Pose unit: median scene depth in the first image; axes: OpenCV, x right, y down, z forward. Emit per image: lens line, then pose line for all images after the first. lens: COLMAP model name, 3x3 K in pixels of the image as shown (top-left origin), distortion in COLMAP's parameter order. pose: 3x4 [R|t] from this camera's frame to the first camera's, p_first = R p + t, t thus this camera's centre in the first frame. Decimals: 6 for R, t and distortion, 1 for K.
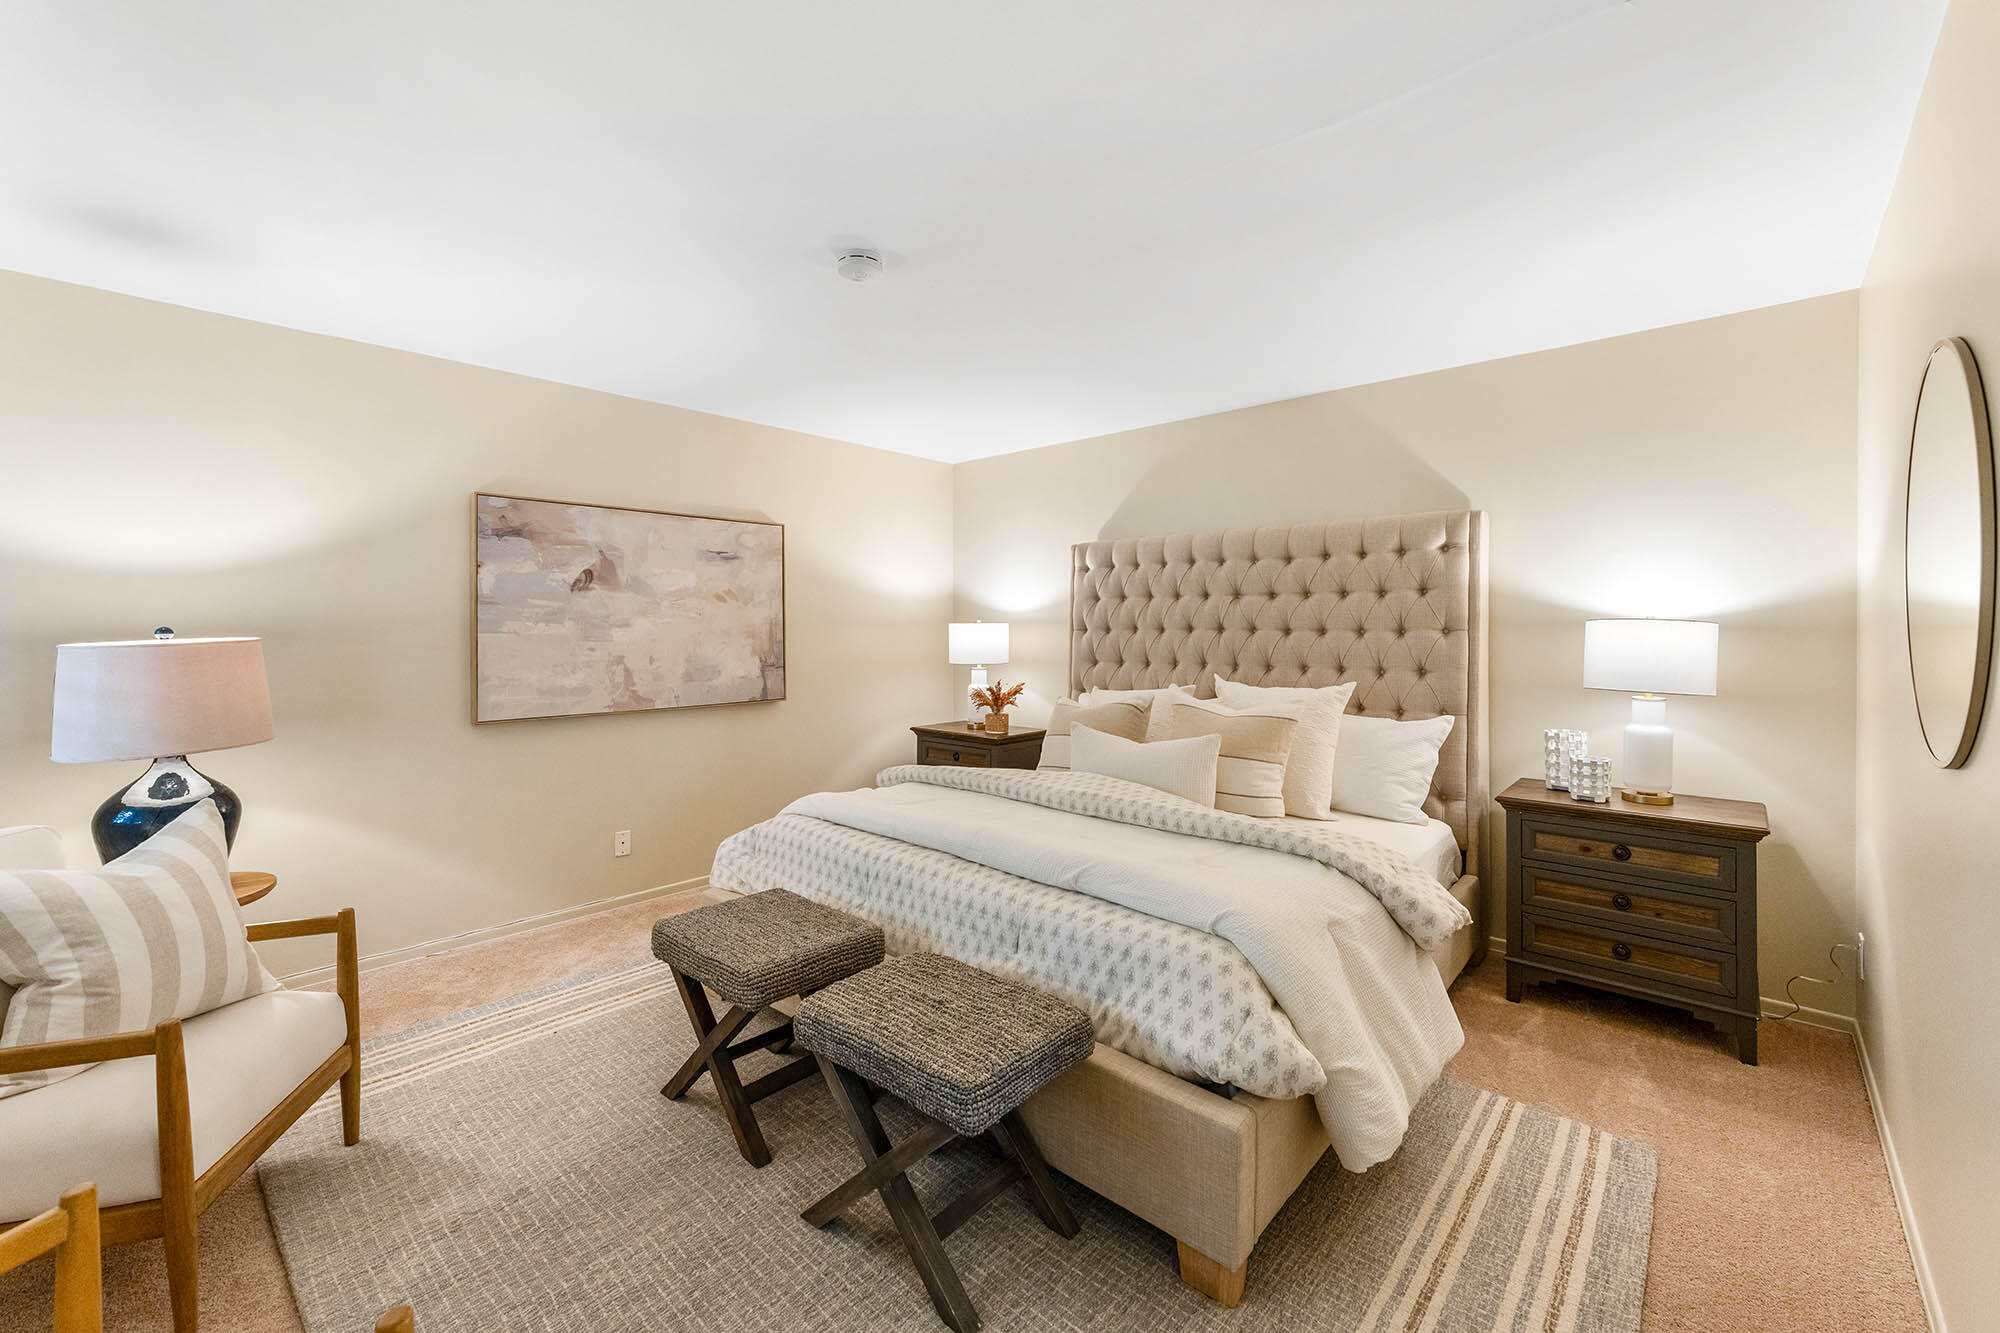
lens RADIAL K [[802.7, 0, 1002.8], [0, 802.7, 630.2], [0, 0, 1]] dist [0.004400, -0.000317]
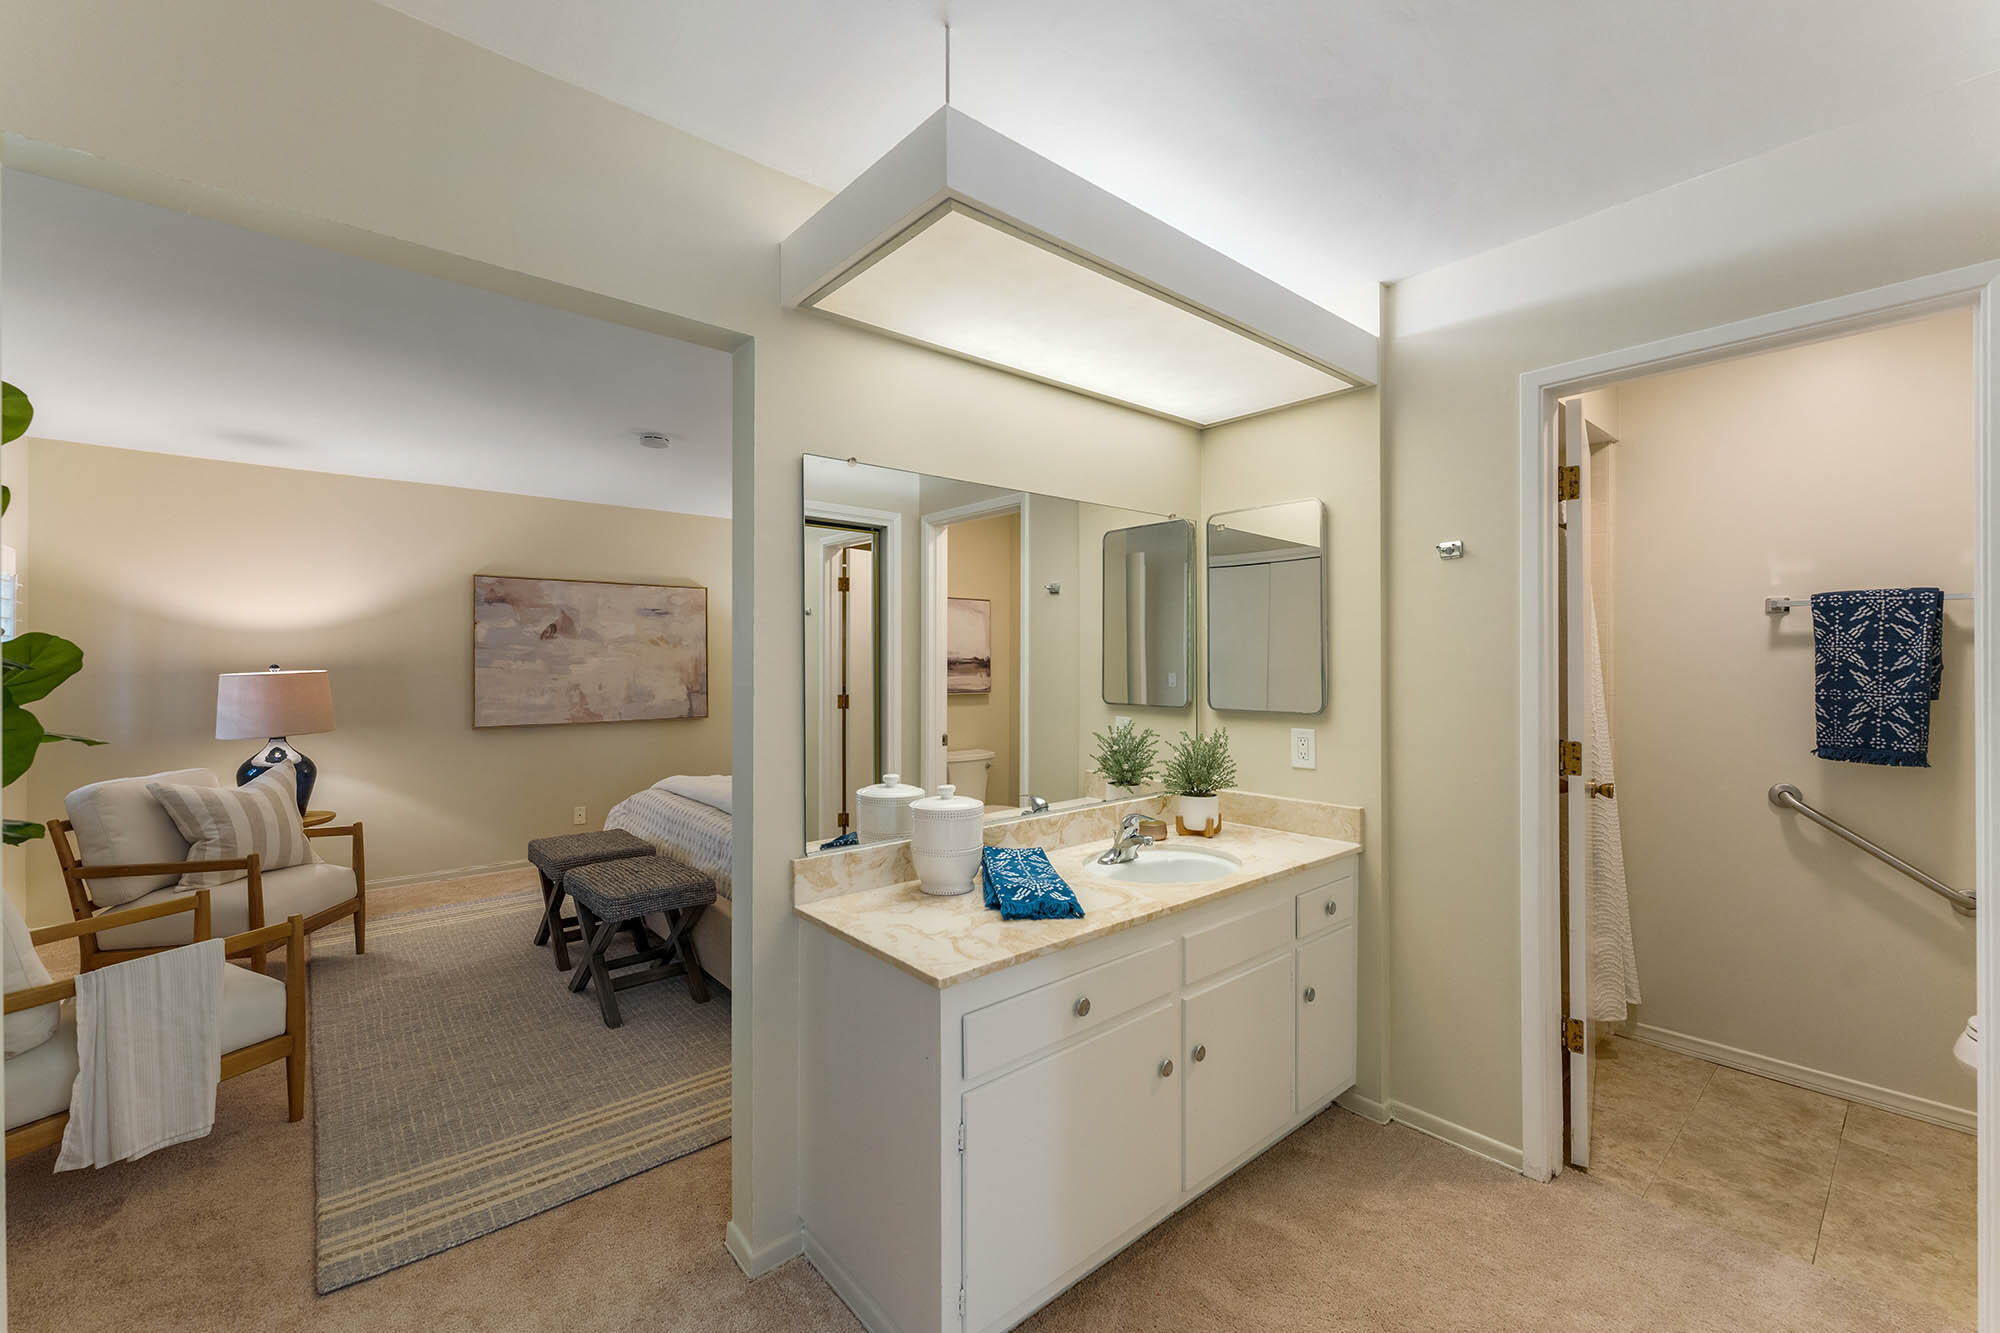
lens RADIAL K [[802.7, 0, 999.0], [0, 802.7, 661.7], [0, 0, 1]] dist [0.004400, -0.000317]
pose [[0.992114, -0.001367, -0.125329, 0.494453], [0.000649, 0.999983, -0.005769, 0.001265], [0.125335, 0.005642, 0.992098, -0.358417]]
